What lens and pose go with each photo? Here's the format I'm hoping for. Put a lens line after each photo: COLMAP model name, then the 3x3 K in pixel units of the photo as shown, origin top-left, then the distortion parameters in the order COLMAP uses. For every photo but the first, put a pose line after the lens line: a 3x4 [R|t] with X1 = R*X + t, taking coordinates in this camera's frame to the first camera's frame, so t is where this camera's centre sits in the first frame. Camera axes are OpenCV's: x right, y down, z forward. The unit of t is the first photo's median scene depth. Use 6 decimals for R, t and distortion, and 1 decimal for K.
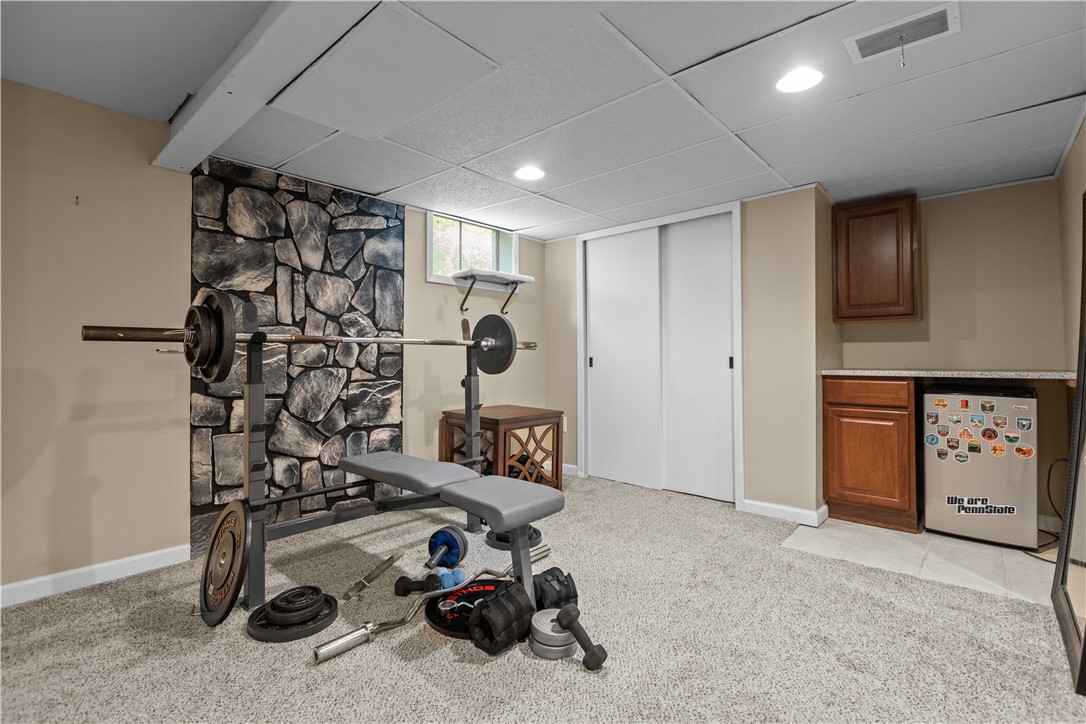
lens RADIAL K [[497.1, 0, 544.5], [0, 497.1, 351.5], [0, 0, 1]] dist [-0.006939, -0.000134]
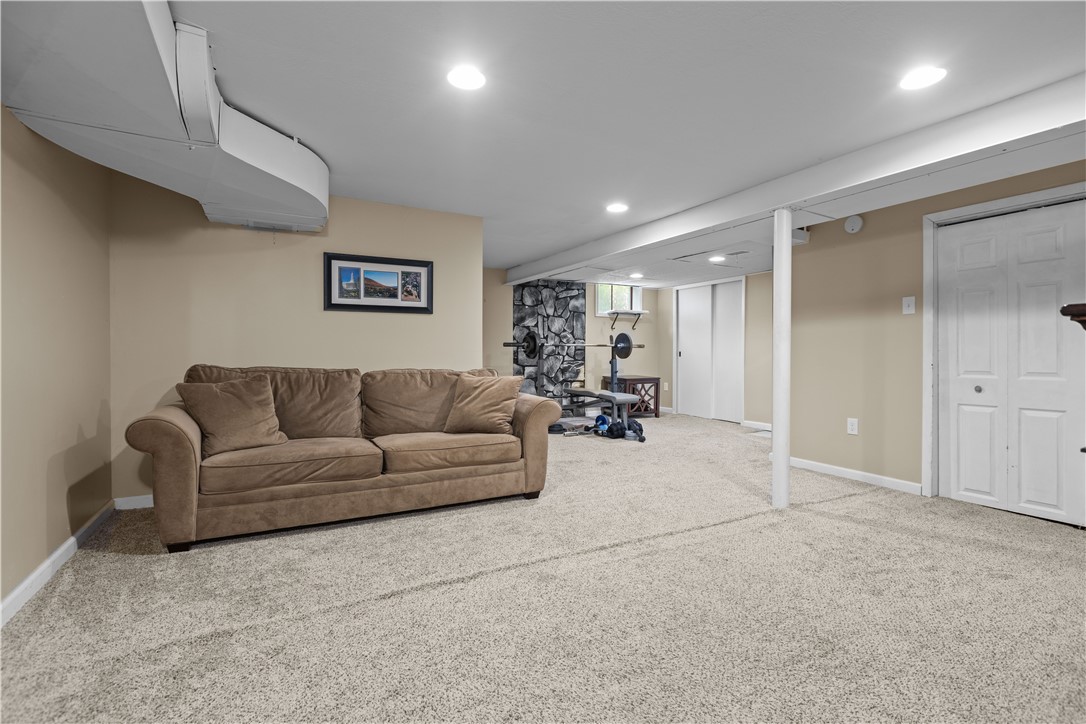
lens RADIAL K [[497.1, 0, 542.7], [0, 497.1, 353.3], [0, 0, 1]] dist [-0.006939, -0.000134]
pose [[0.941466, 0.005875, -0.337057, 0.318378], [0.000109, 0.999843, 0.017732, -0.020534], [0.337108, -0.016731, 0.941317, -1.285770]]
